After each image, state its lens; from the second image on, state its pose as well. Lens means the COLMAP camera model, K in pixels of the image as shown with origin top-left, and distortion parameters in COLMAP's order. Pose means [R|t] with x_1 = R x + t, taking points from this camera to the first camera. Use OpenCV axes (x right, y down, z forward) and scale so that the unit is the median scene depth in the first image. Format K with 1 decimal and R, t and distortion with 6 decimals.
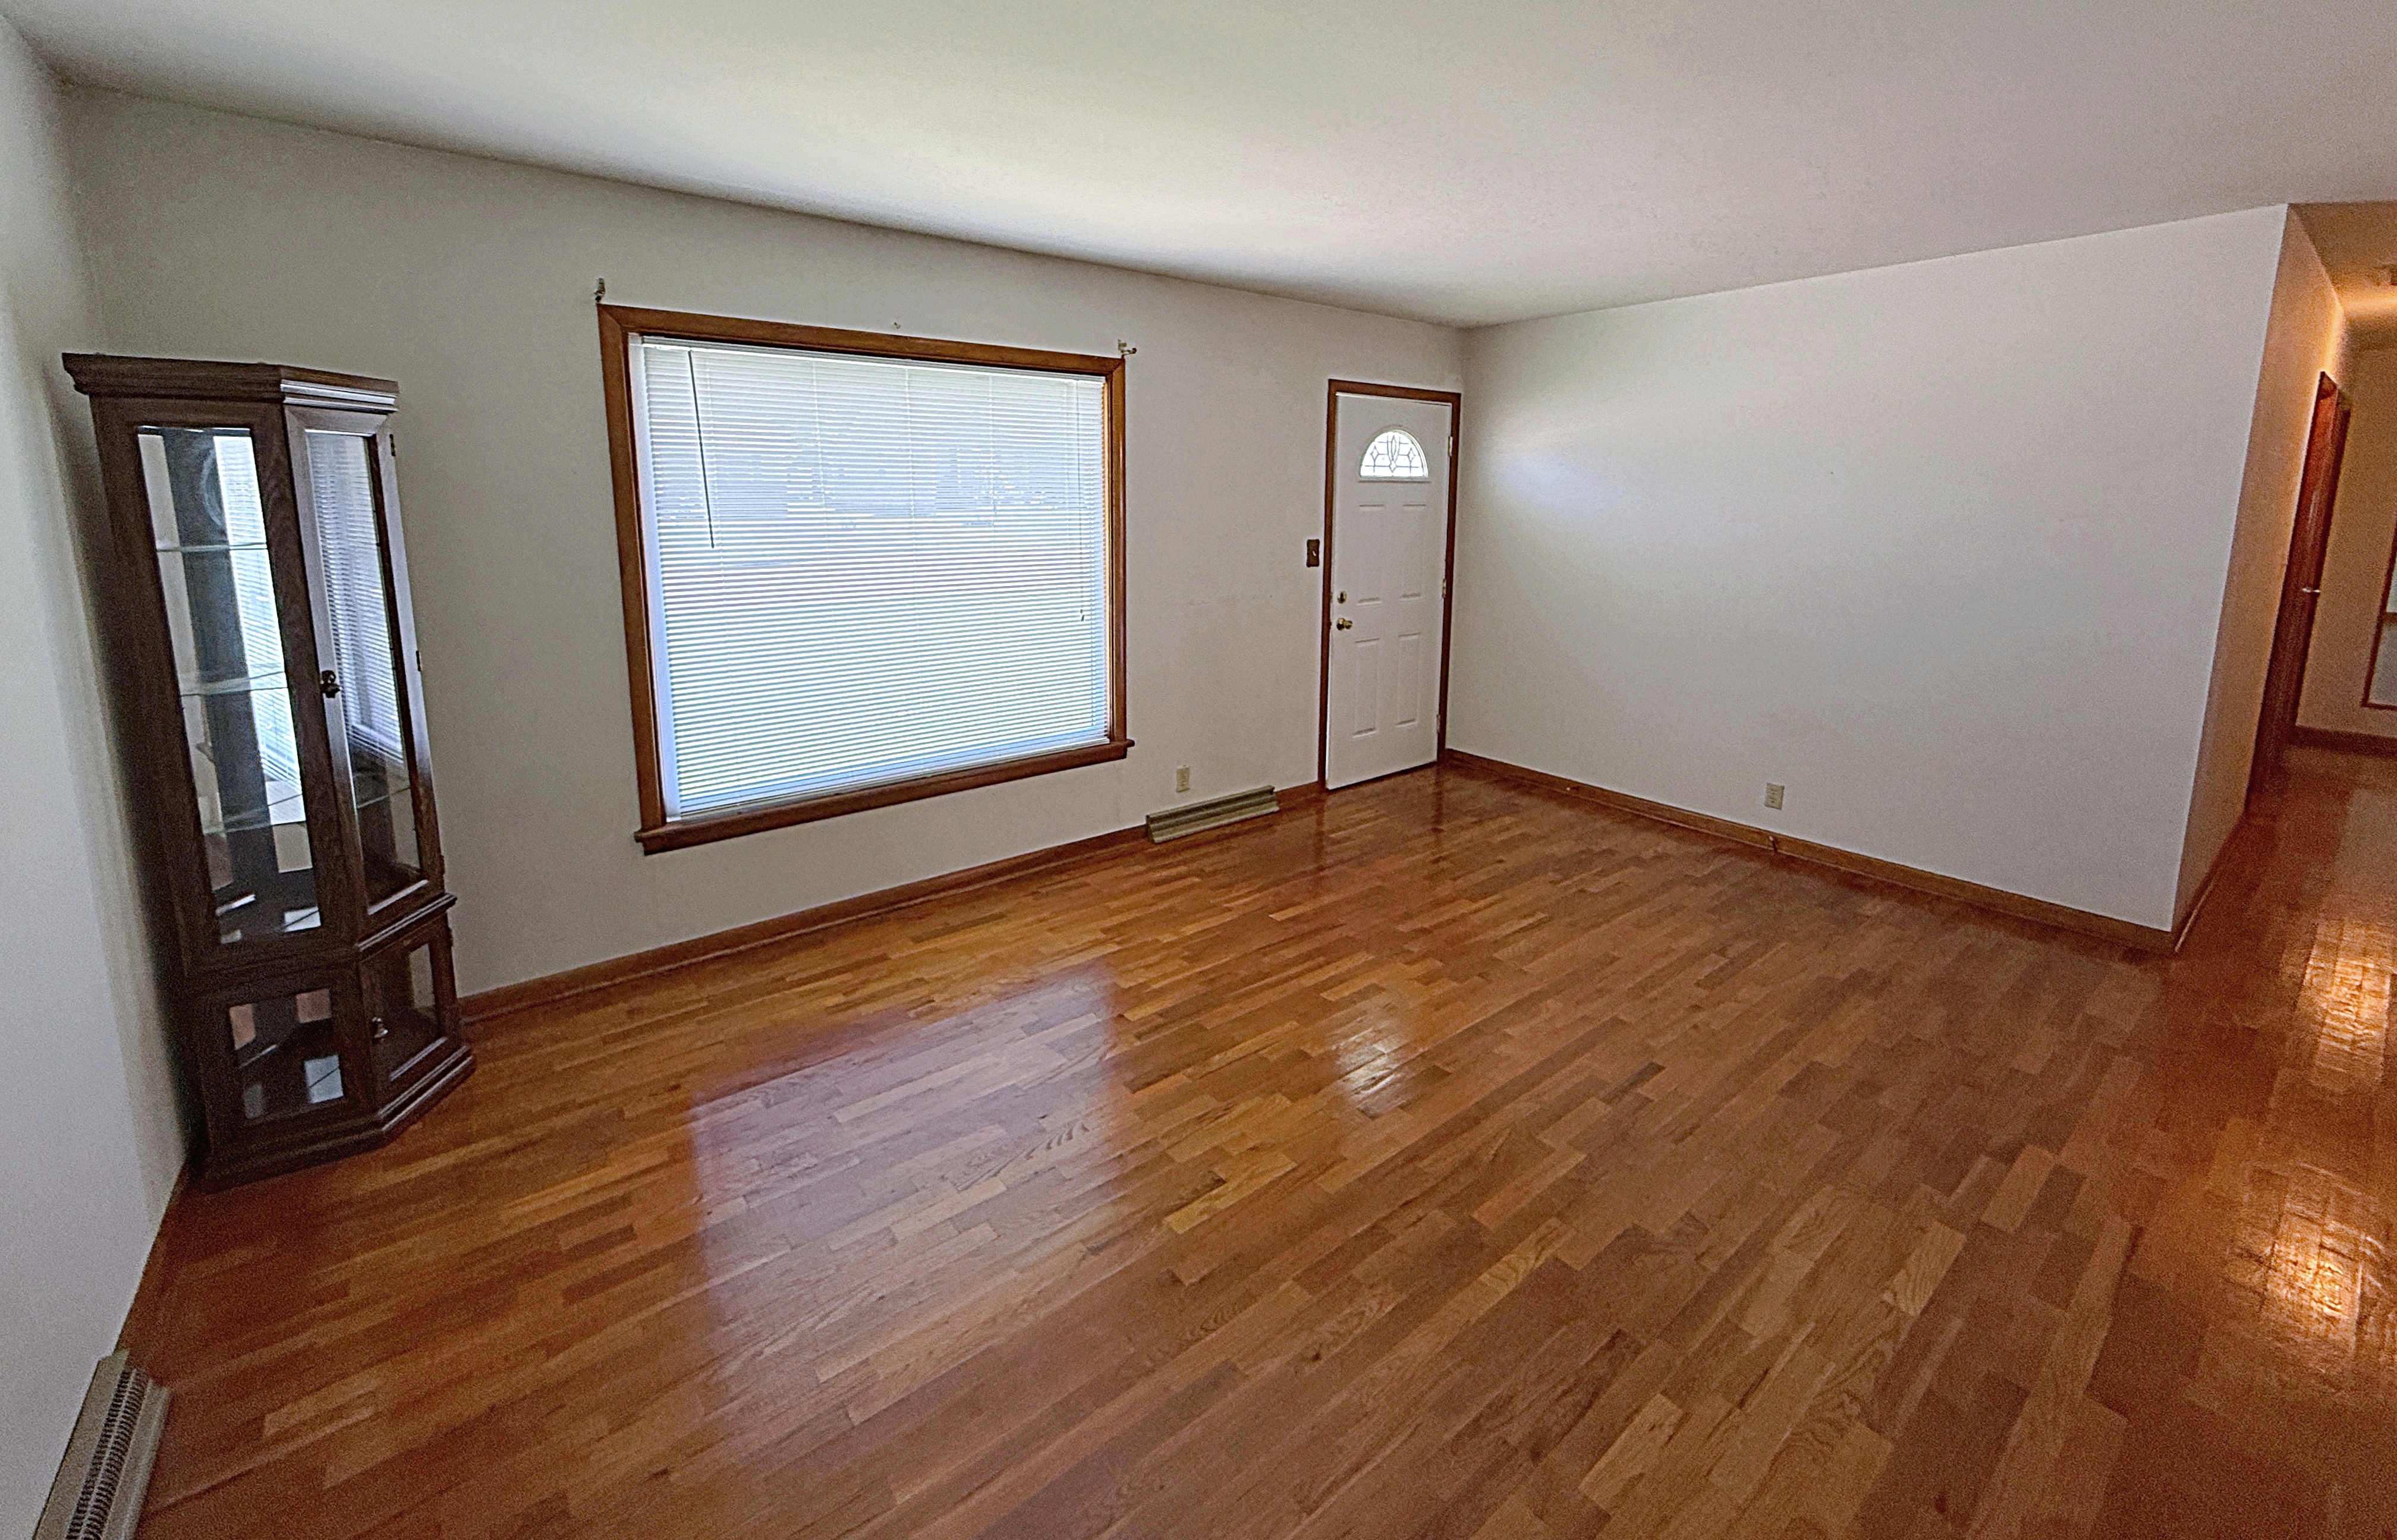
lens RADIAL K [[955.2, 0, 1199.5], [0, 955.2, 650.8], [0, 0, 1]] dist [-0.000474, 0.000928]
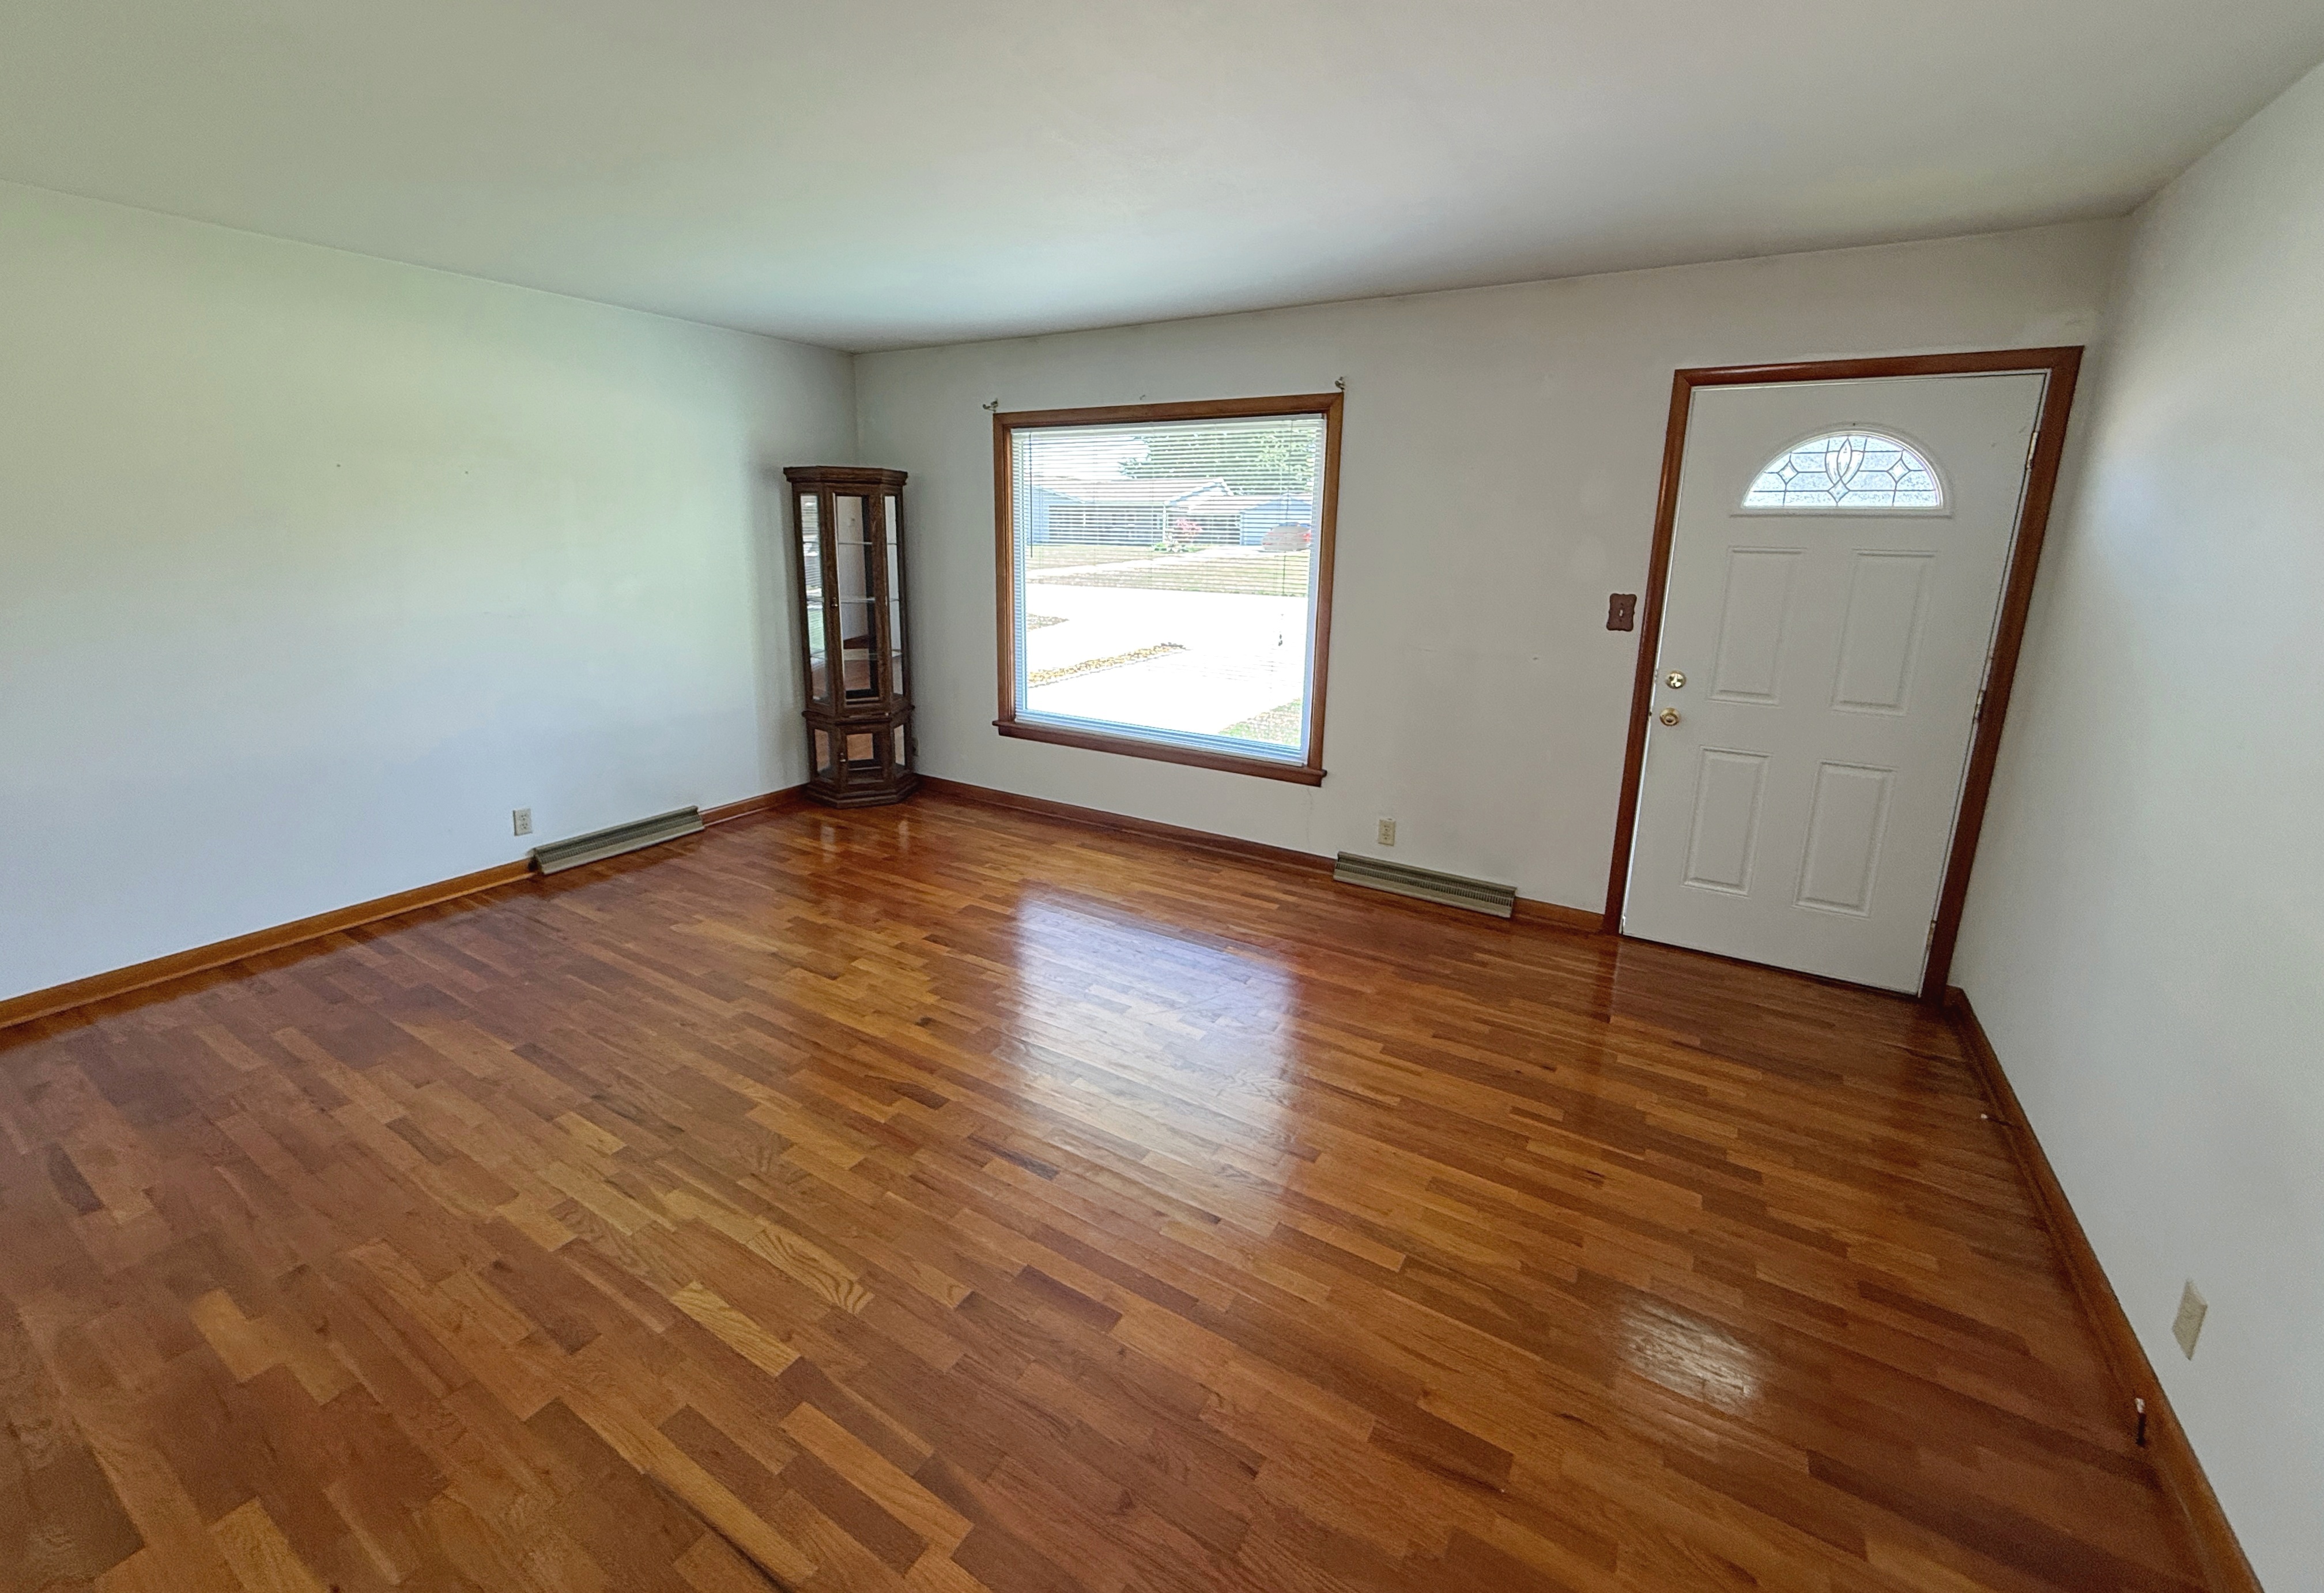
lens RADIAL K [[933.3, 0, 1159.8], [0, 933.3, 720.9], [0, 0, 1]] dist [0.000615, -0.000150]
pose [[0.357512, 0.195374, -0.913244, 0.878339], [-0.167669, 0.975412, 0.143036, -0.082209], [0.918734, 0.101986, 0.381480, 0.518321]]
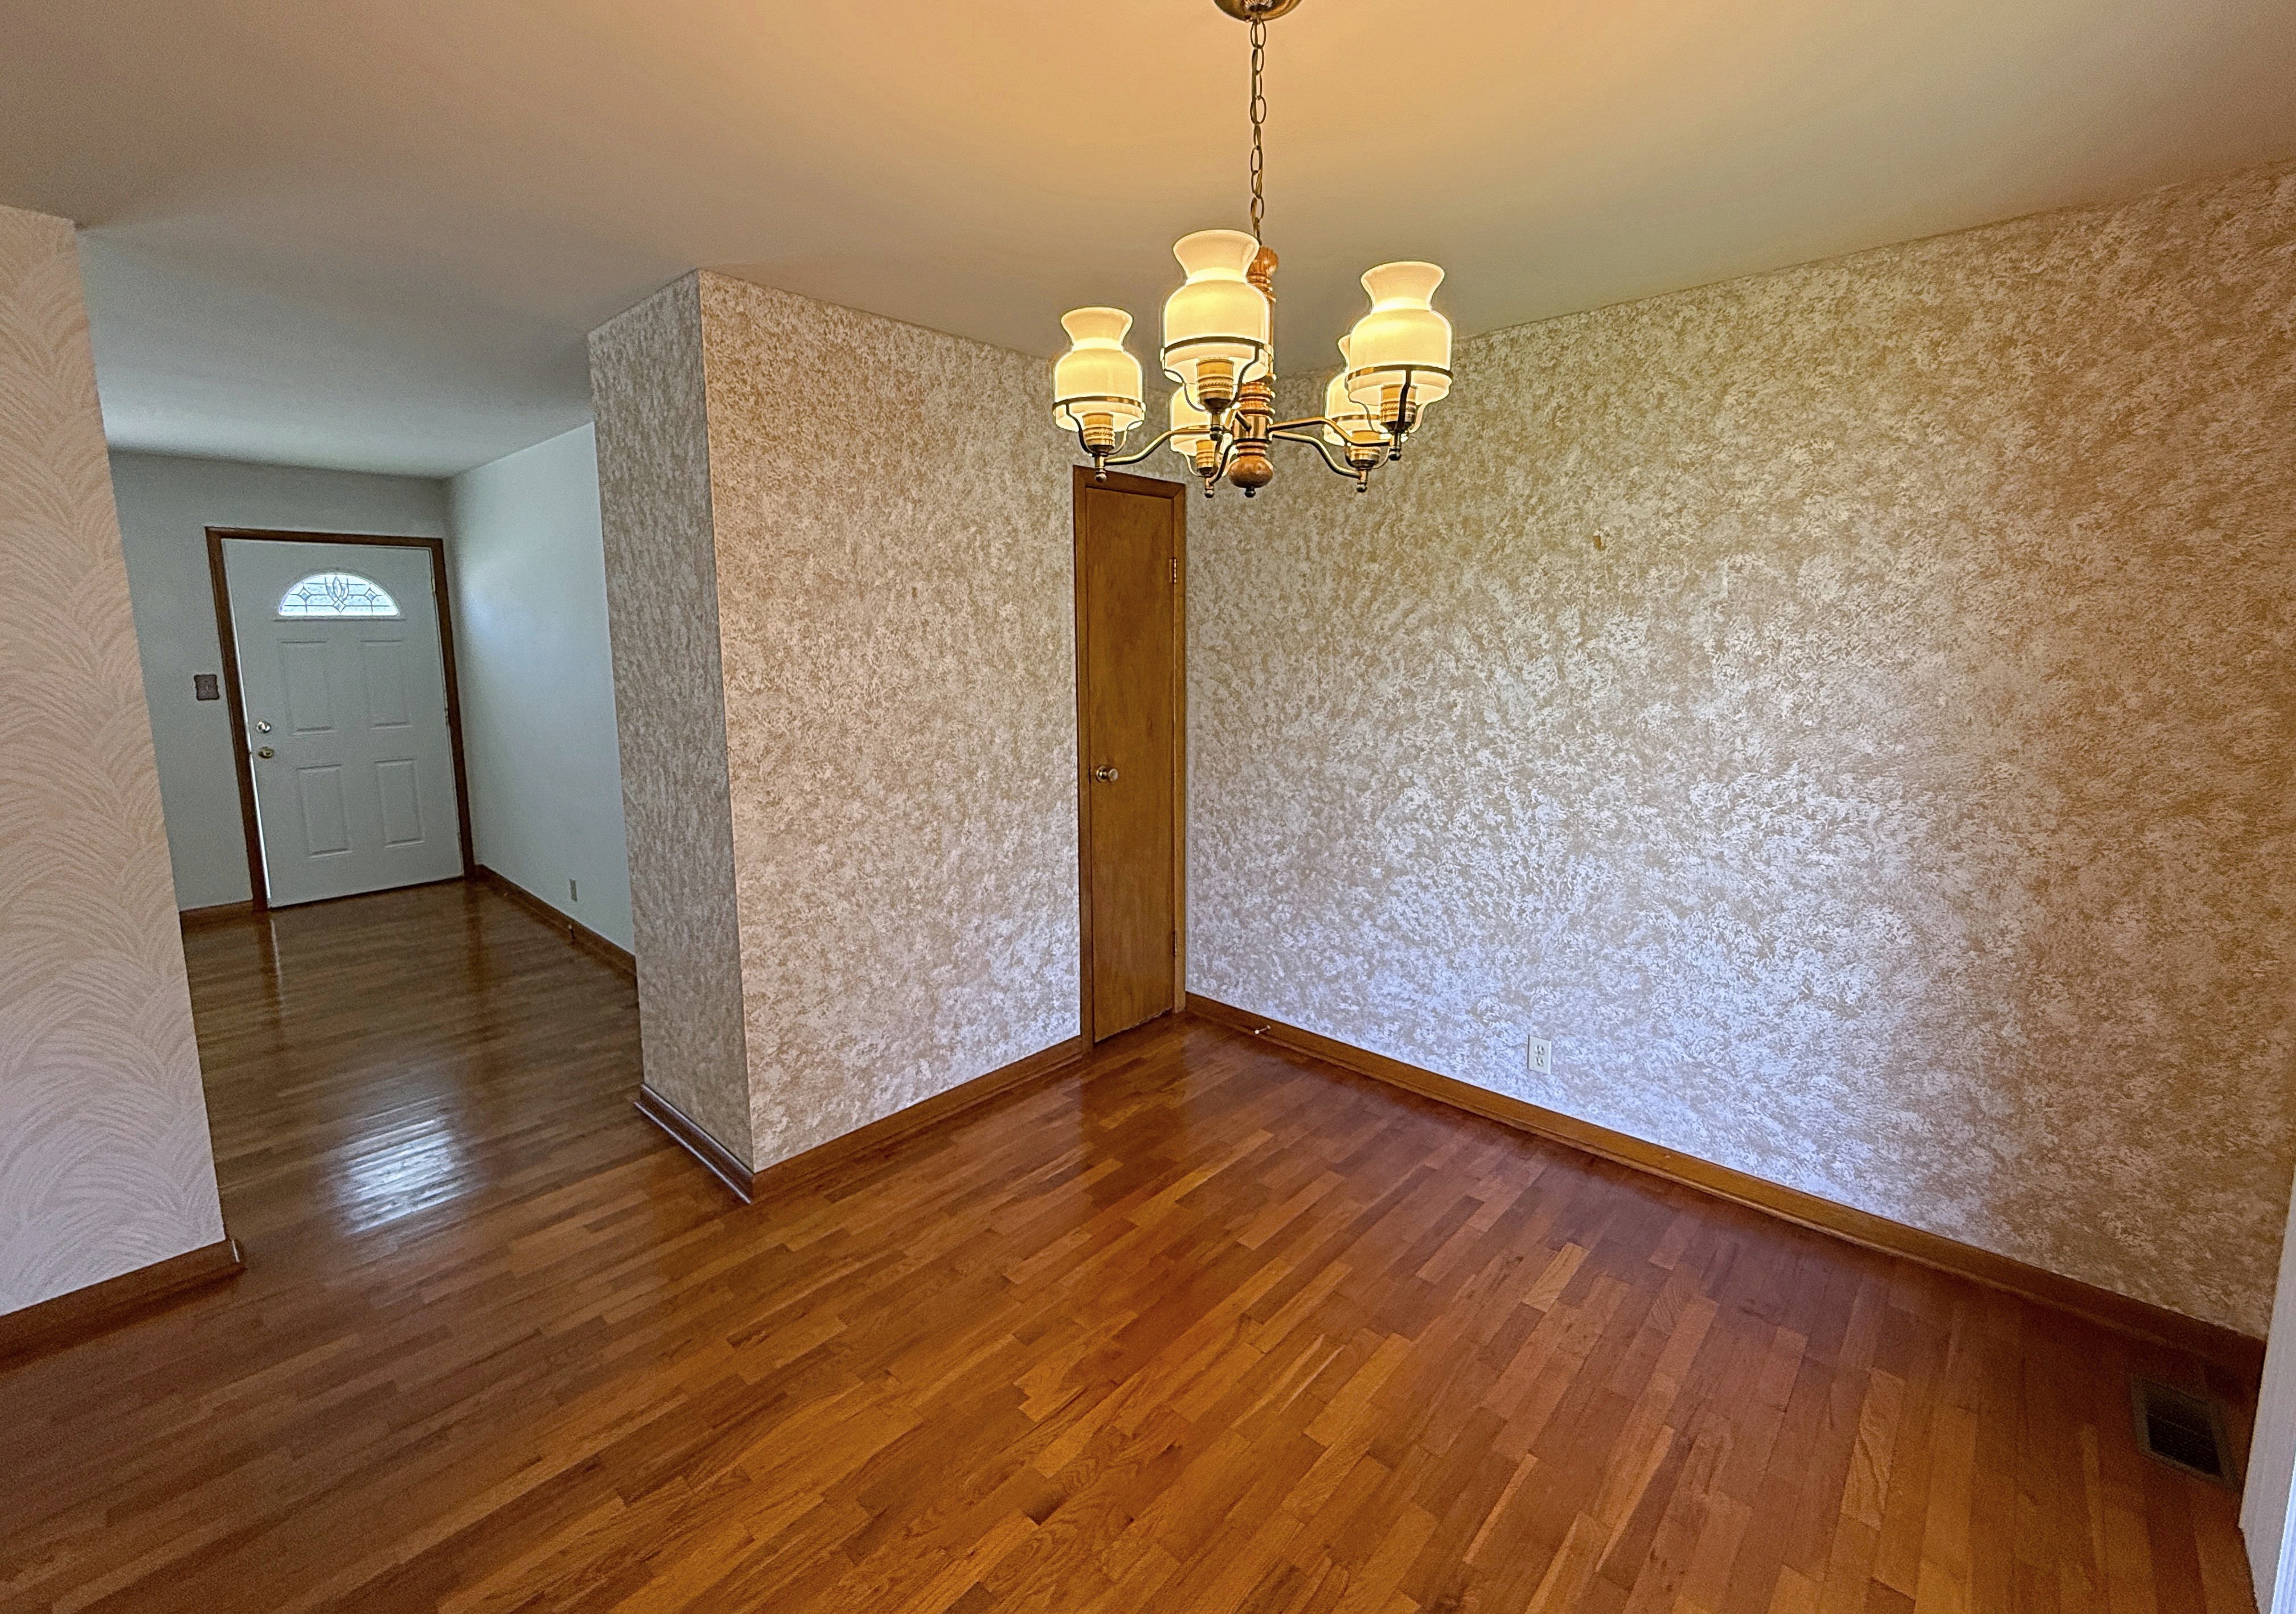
lens RADIAL K [[974.1, 0, 1140.1], [0, 974.1, 753.4], [0, 0, 1]] dist [-0.002495, 0.000458]
pose [[0.987224, -0.031356, 0.156223, 1.283824], [0.035264, 0.999129, -0.022306, 0.043323], [-0.155388, 0.027530, 0.987470, -0.318144]]
